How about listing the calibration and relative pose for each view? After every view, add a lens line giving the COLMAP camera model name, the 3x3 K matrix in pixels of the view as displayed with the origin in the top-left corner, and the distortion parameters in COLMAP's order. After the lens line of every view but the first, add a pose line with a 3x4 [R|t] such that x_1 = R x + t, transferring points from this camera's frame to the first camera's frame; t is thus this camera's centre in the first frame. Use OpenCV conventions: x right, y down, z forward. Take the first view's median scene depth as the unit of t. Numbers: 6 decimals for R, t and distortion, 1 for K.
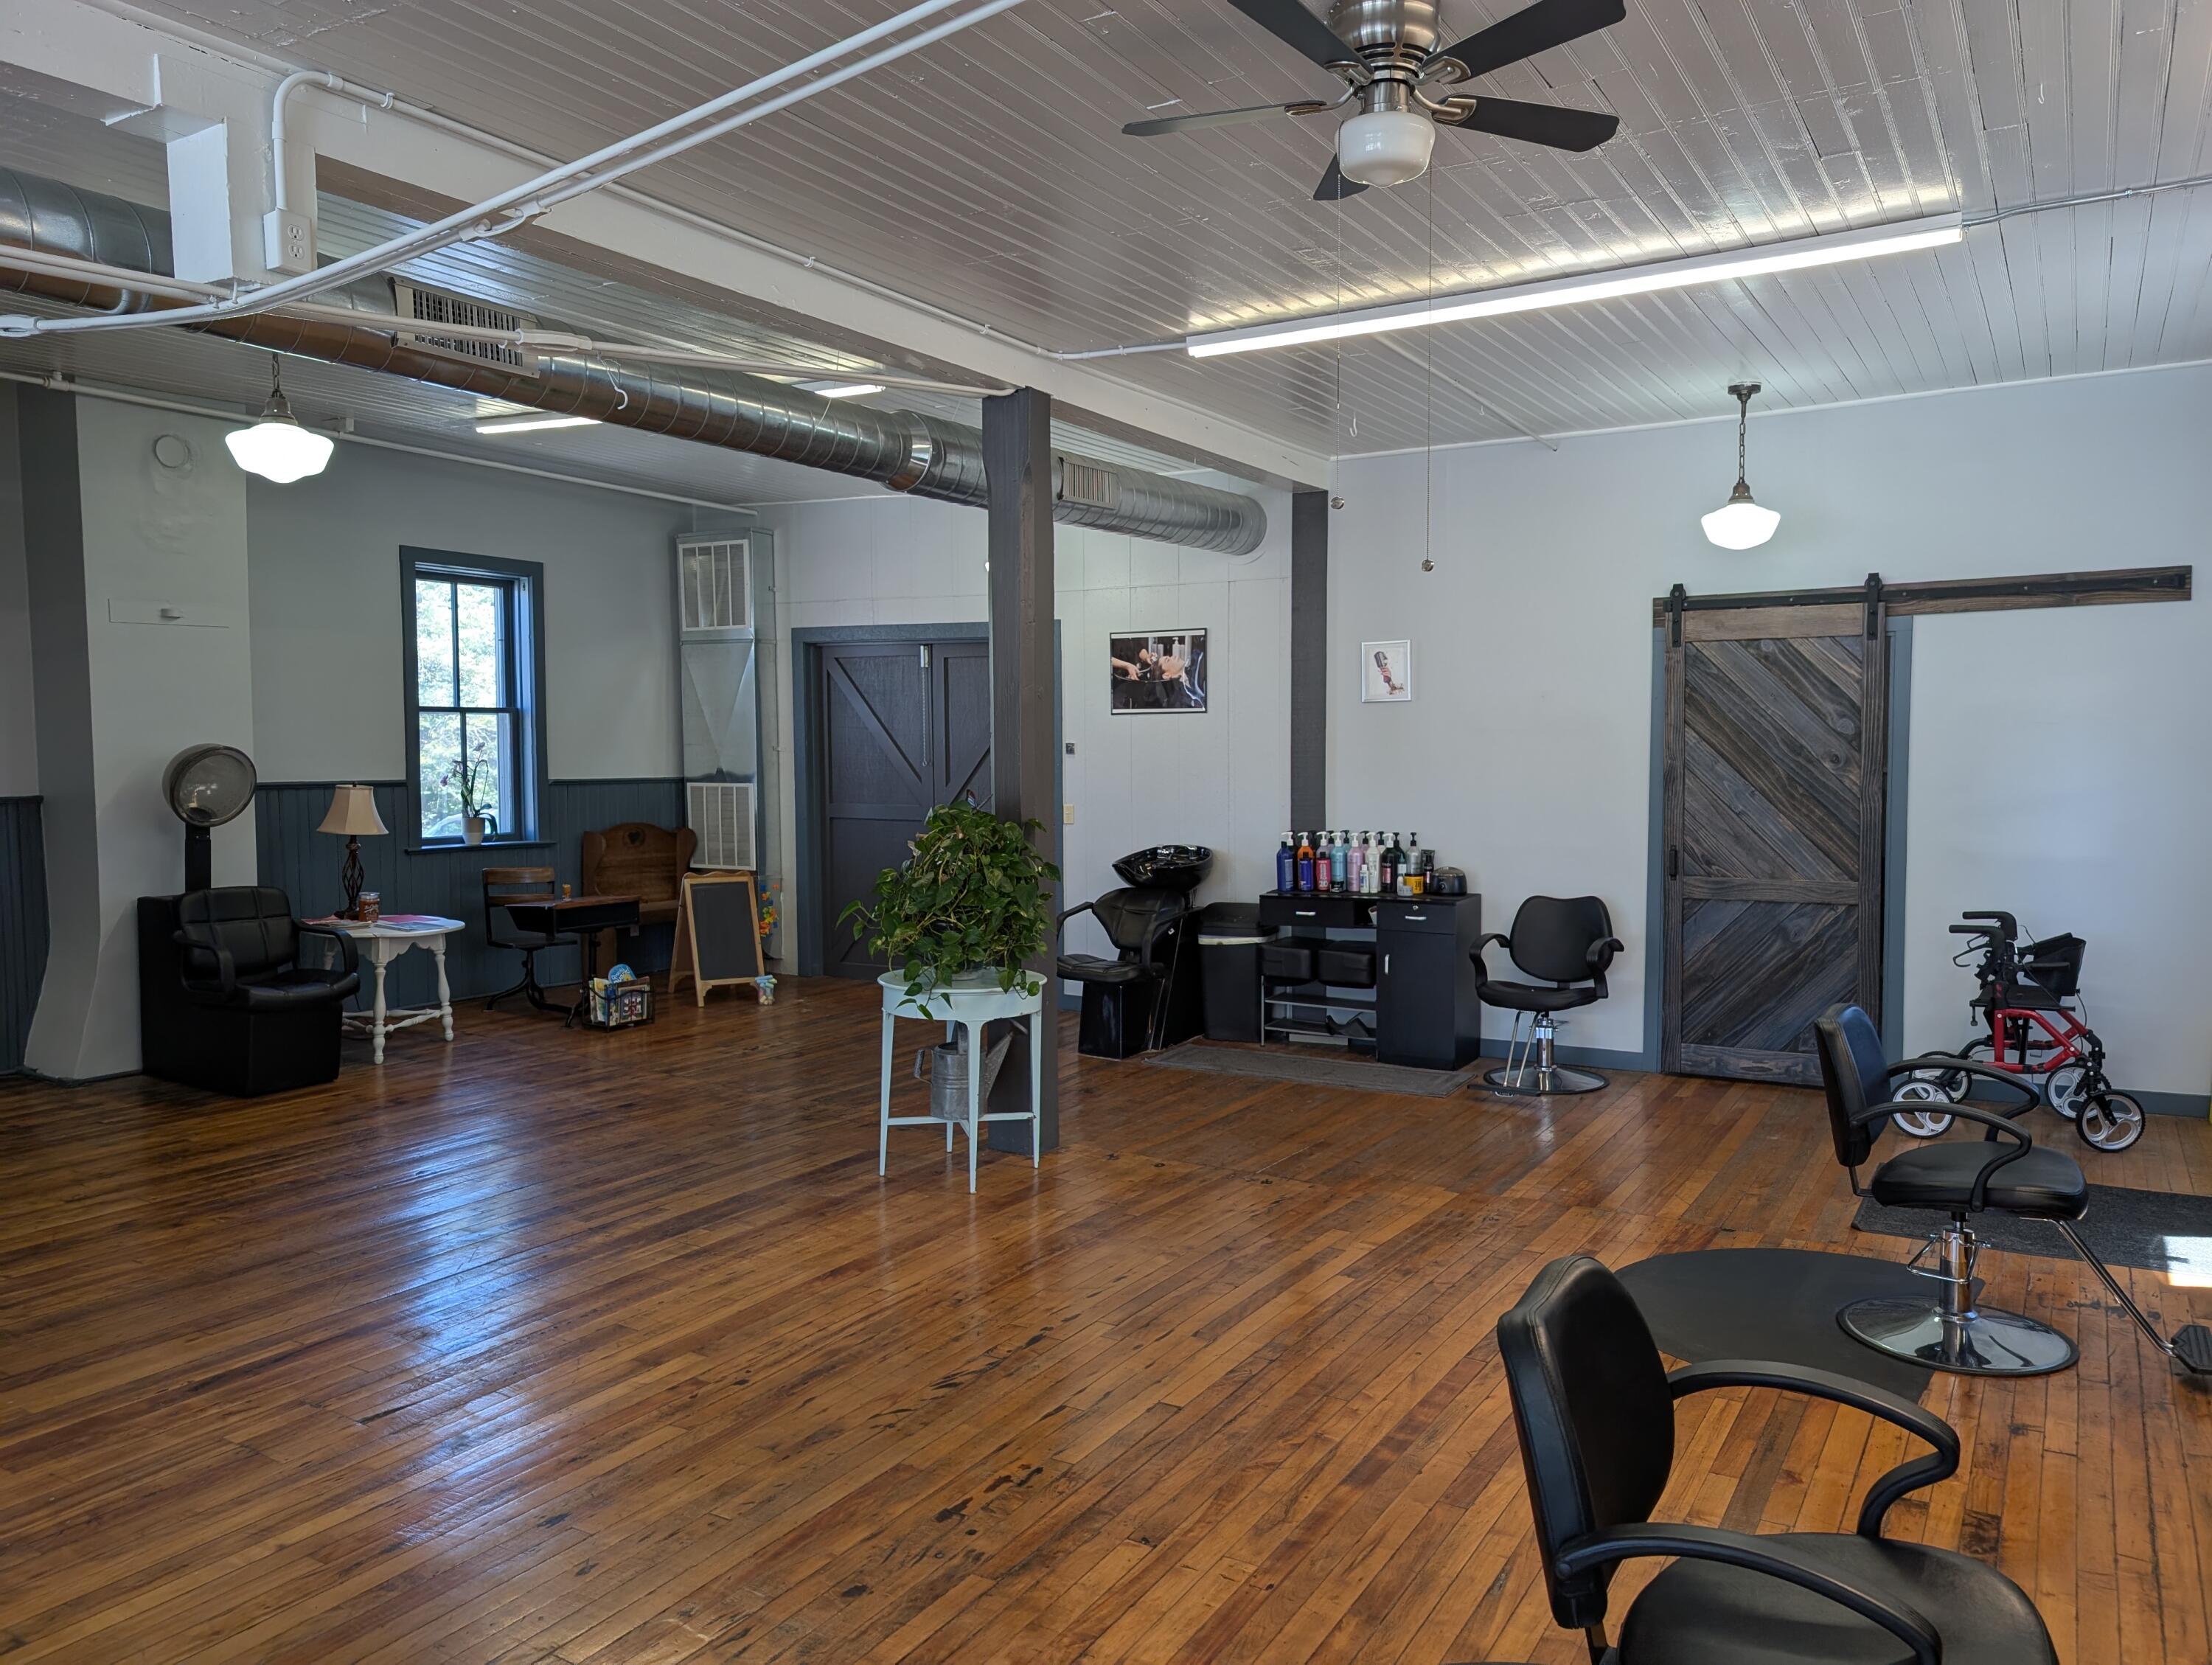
lens RADIAL K [[1559.8, 0, 1106.0], [0, 1559.8, 832.5], [0, 0, 1]] dist [-0.007808, -0.003299]
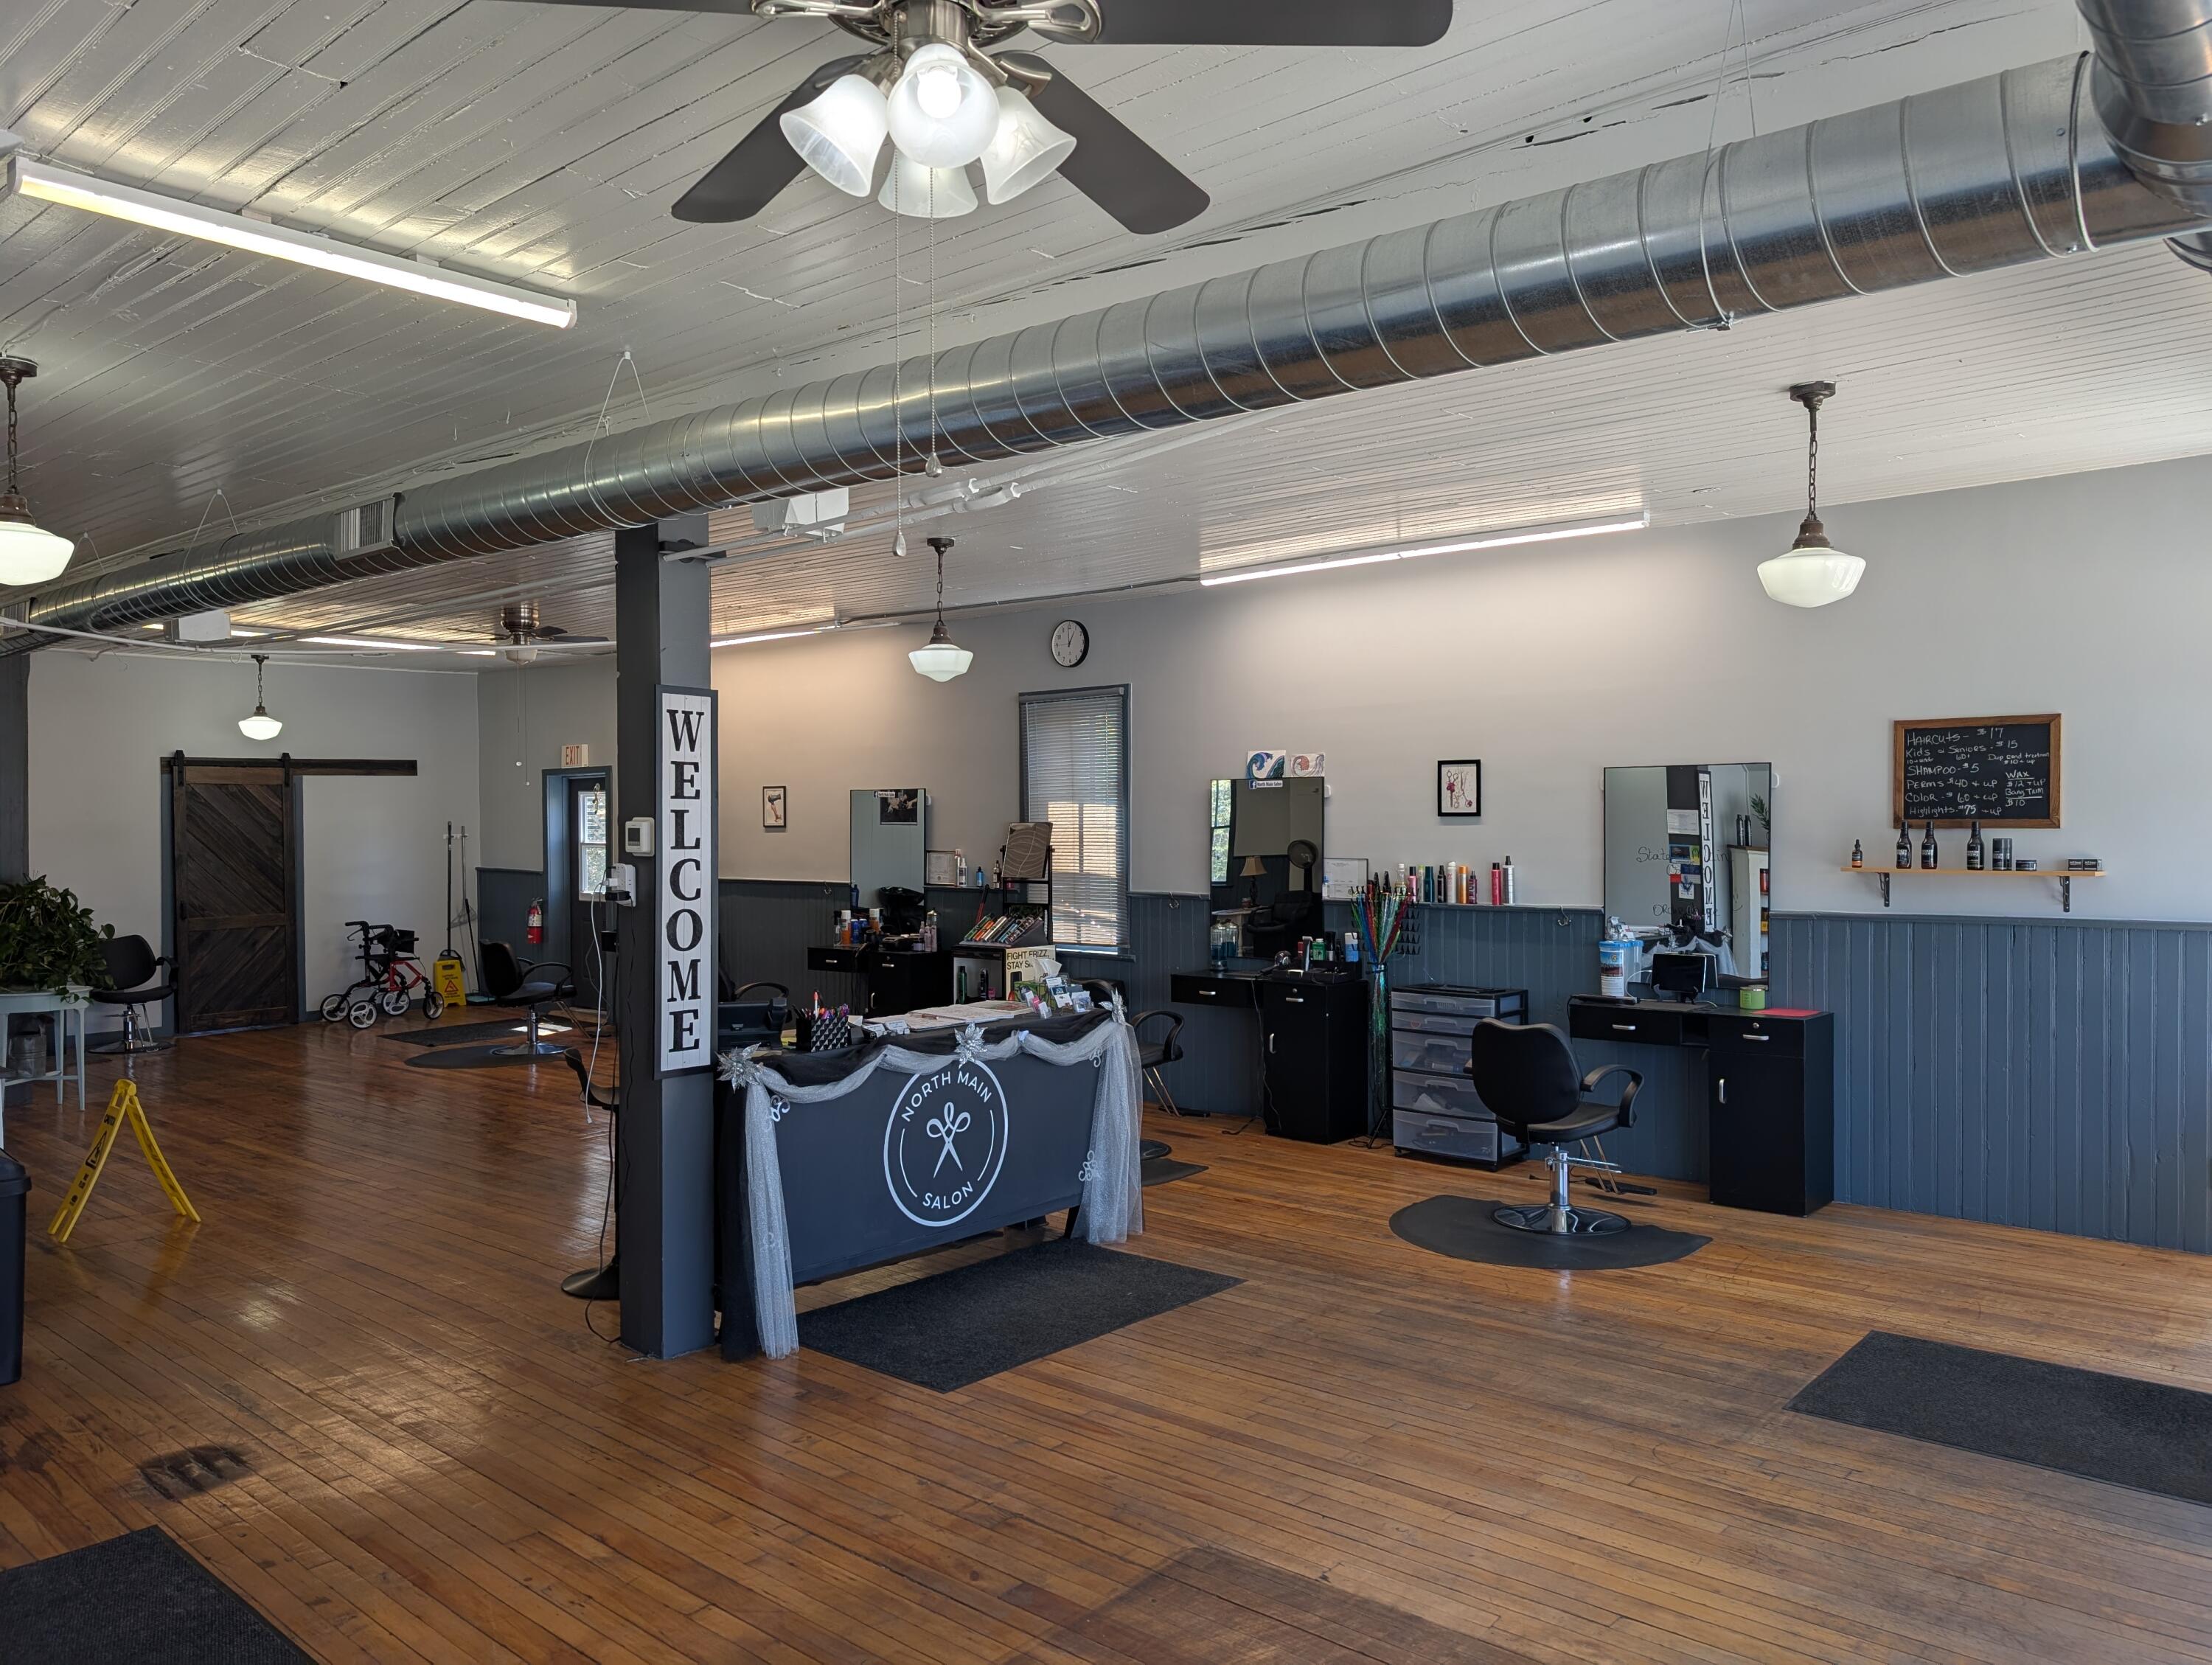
lens RADIAL K [[1552.1, 0, 1106.0], [0, 1552.1, 832.5], [0, 0, 1]] dist [0.142464, -0.000392]
pose [[0.149865, -0.002947, 0.988702, -1.252235], [0.057750, 0.998314, -0.005778, 0.001848], [-0.987018, 0.057963, 0.149783, -0.277991]]
